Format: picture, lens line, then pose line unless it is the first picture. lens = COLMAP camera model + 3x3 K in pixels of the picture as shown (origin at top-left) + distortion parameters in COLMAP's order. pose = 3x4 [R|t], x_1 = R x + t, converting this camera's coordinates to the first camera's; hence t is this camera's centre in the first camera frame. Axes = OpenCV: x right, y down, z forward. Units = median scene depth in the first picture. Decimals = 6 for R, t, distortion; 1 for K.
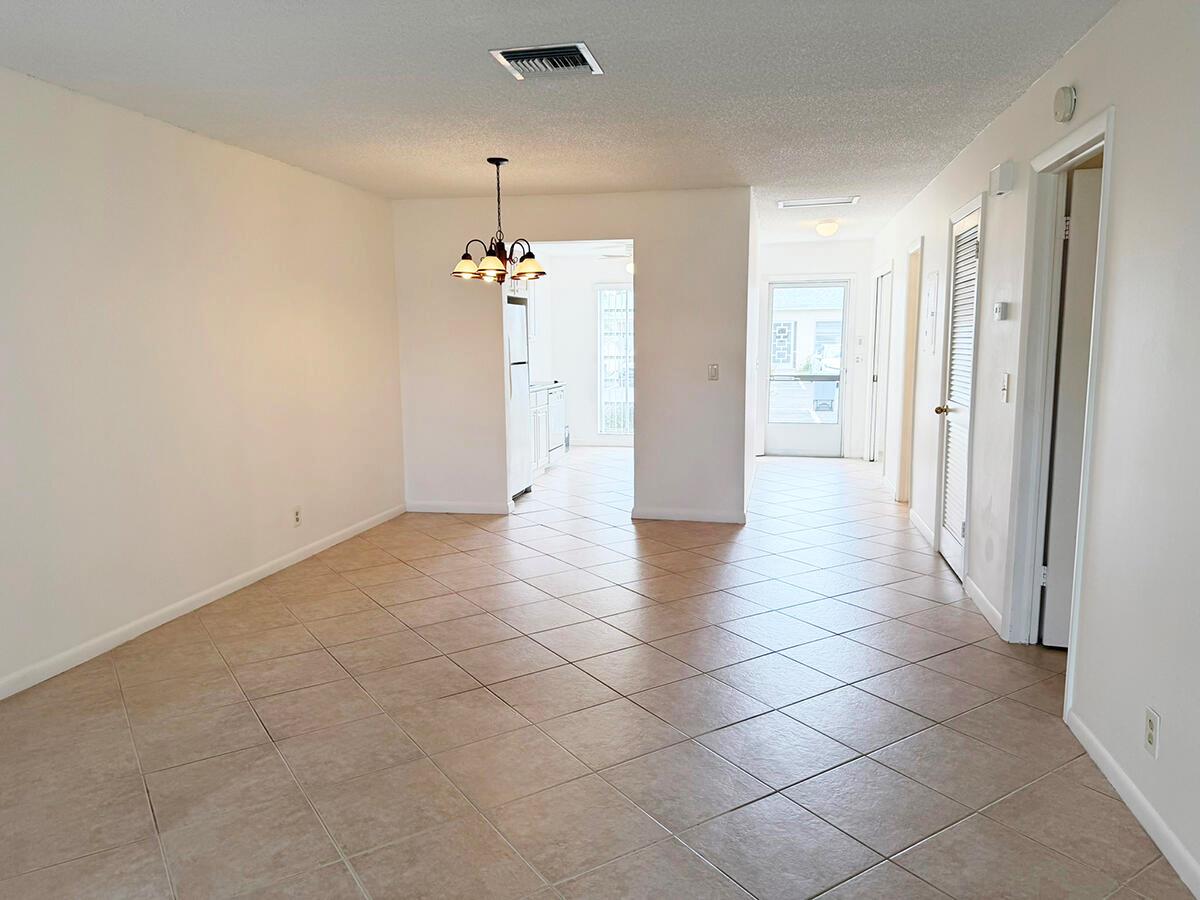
lens RADIAL K [[850.8, 0, 601.6], [0, 850.8, 445.4], [0, 0, 1]] dist [0.039281, -0.032435]
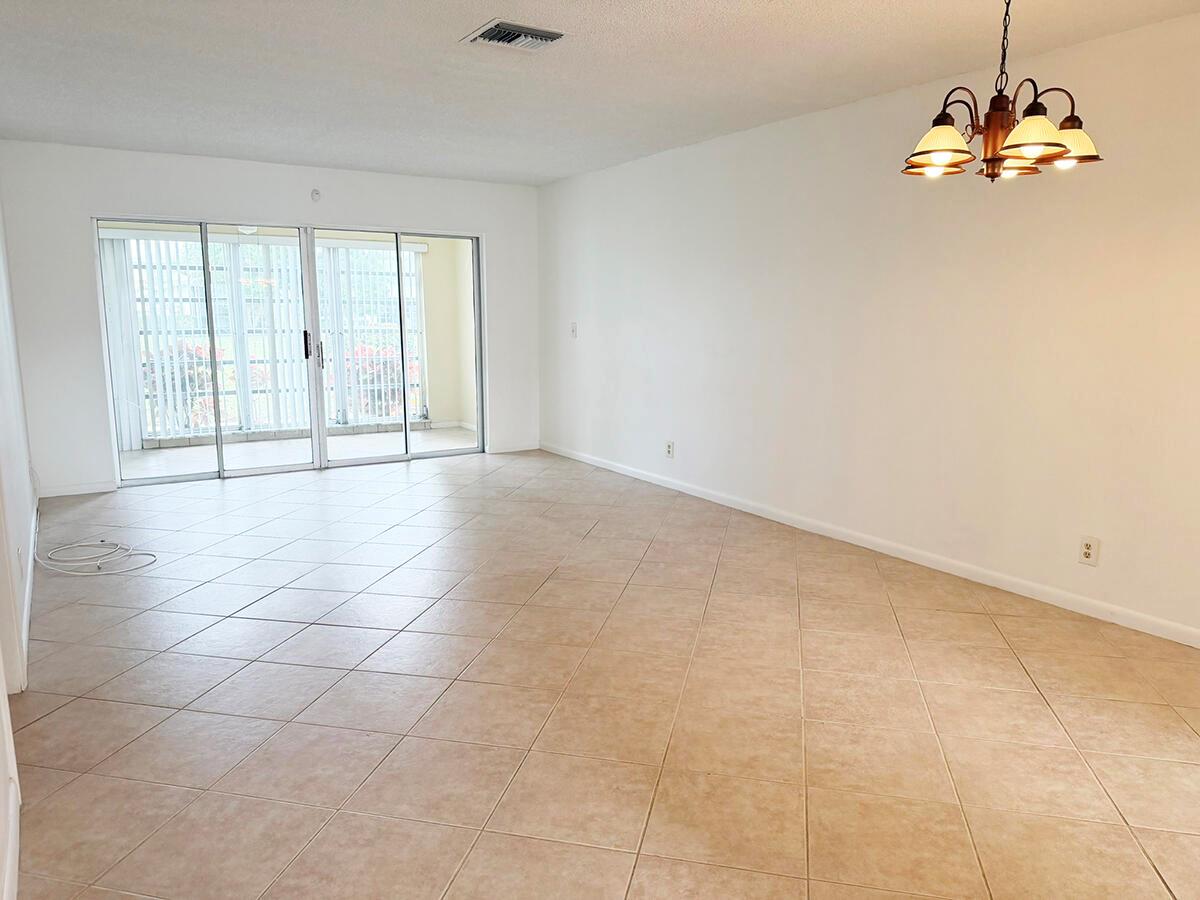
lens RADIAL K [[850.8, 0, 602.7], [0, 850.8, 454.8], [0, 0, 1]] dist [0.039281, -0.032435]
pose [[-0.727876, 0.106128, -0.677447, 0.419871], [-0.097360, 0.961946, 0.255304, -0.139996], [0.678762, 0.251786, -0.689845, 1.286354]]
